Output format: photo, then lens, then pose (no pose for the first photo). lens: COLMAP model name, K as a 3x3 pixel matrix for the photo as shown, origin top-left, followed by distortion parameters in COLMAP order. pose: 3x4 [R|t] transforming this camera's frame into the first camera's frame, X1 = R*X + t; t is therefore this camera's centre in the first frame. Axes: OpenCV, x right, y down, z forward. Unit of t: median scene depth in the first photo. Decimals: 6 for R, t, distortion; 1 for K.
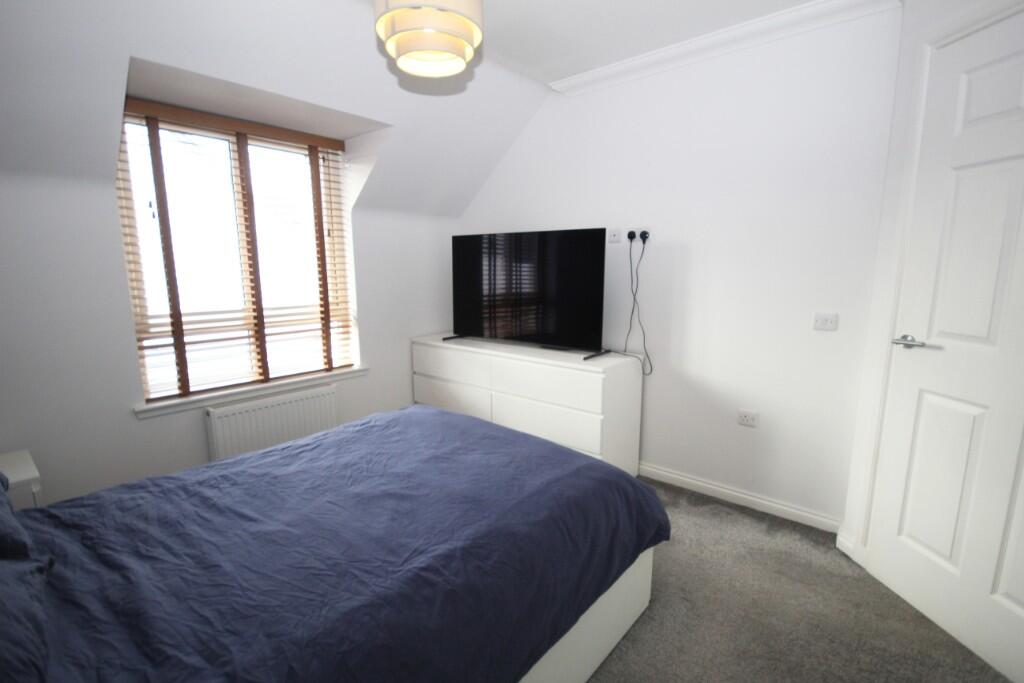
lens RADIAL K [[469.7, 0, 520.1], [0, 469.7, 345.3], [0, 0, 1]] dist [0.000941, -0.000639]
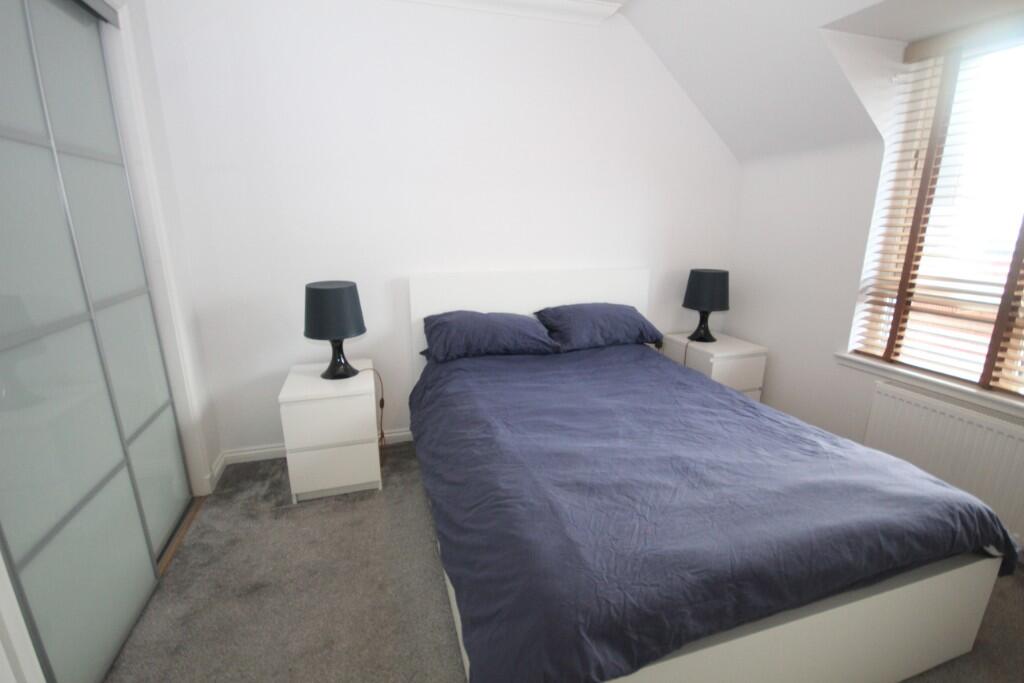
lens RADIAL K [[469.7, 0, 520.1], [0, 469.7, 345.3], [0, 0, 1]] dist [0.000941, -0.000639]
pose [[-0.526886, 0.217600, -0.821609, 0.545091], [-0.144048, 0.929826, 0.338636, -0.168073], [0.837641, 0.296773, -0.458567, 1.006457]]
